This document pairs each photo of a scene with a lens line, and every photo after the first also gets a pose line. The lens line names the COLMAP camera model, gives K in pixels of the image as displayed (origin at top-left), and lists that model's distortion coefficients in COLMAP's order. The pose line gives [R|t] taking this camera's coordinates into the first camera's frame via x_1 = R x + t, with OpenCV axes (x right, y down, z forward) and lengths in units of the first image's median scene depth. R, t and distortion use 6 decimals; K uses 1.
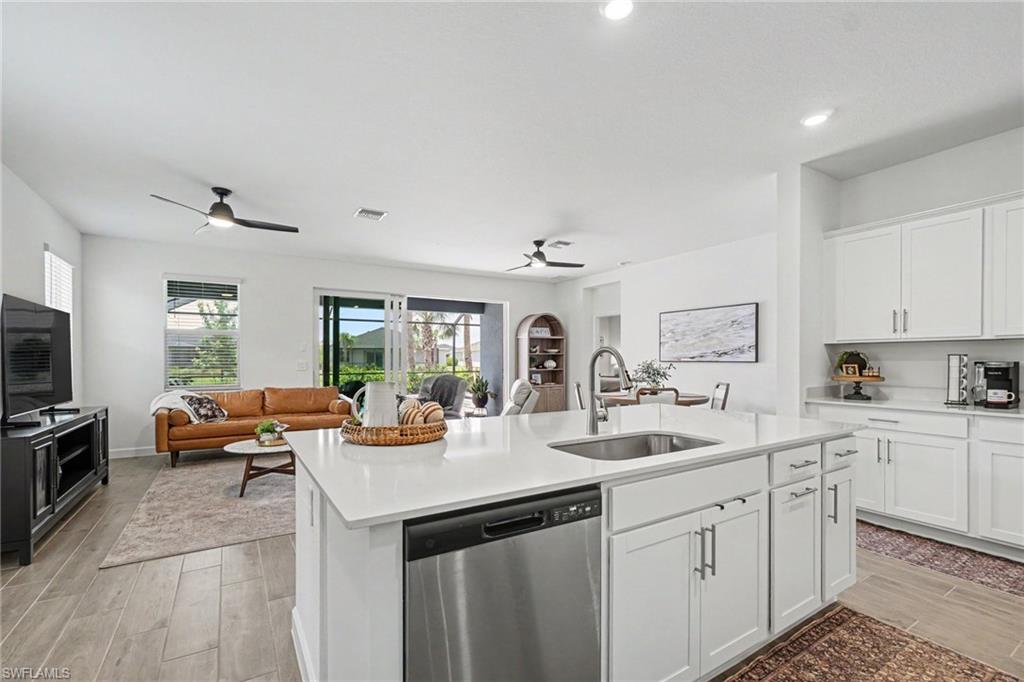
lens RADIAL K [[448.4, 0, 497.1], [0, 448.4, 359.5], [0, 0, 1]] dist [-0.017075, -0.000189]
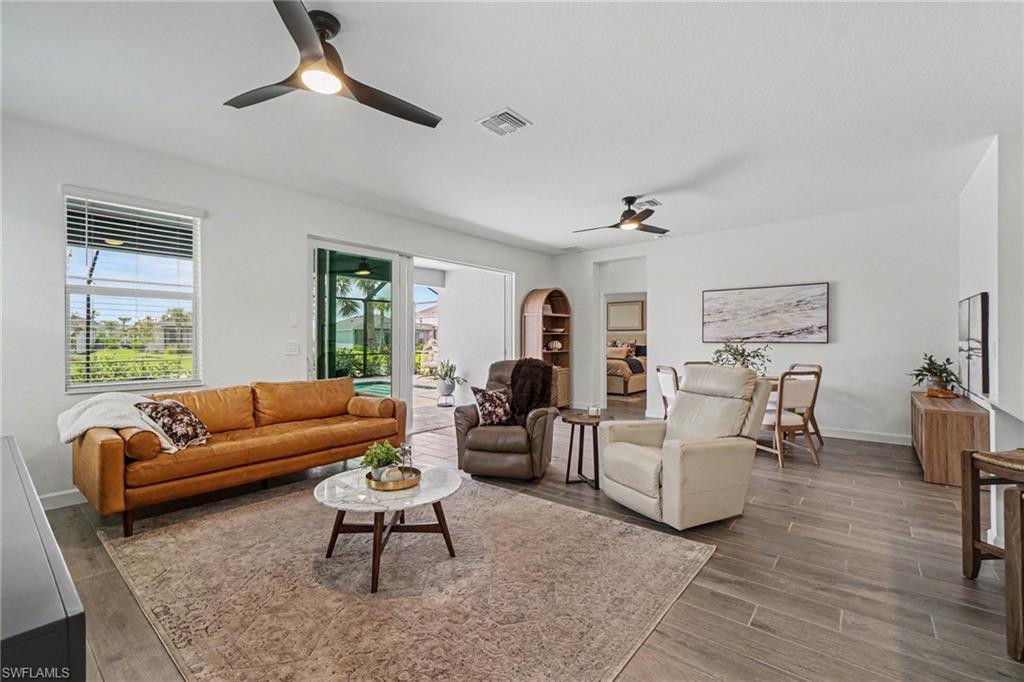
lens RADIAL K [[448.4, 0, 511.9], [0, 448.4, 341.7], [0, 0, 1]] dist [-0.017075, -0.000189]
pose [[0.947701, 0.000573, 0.319160, -0.375550], [-0.001111, 0.999998, 0.001504, 0.002529], [-0.319158, -0.001780, 0.947700, 0.276734]]
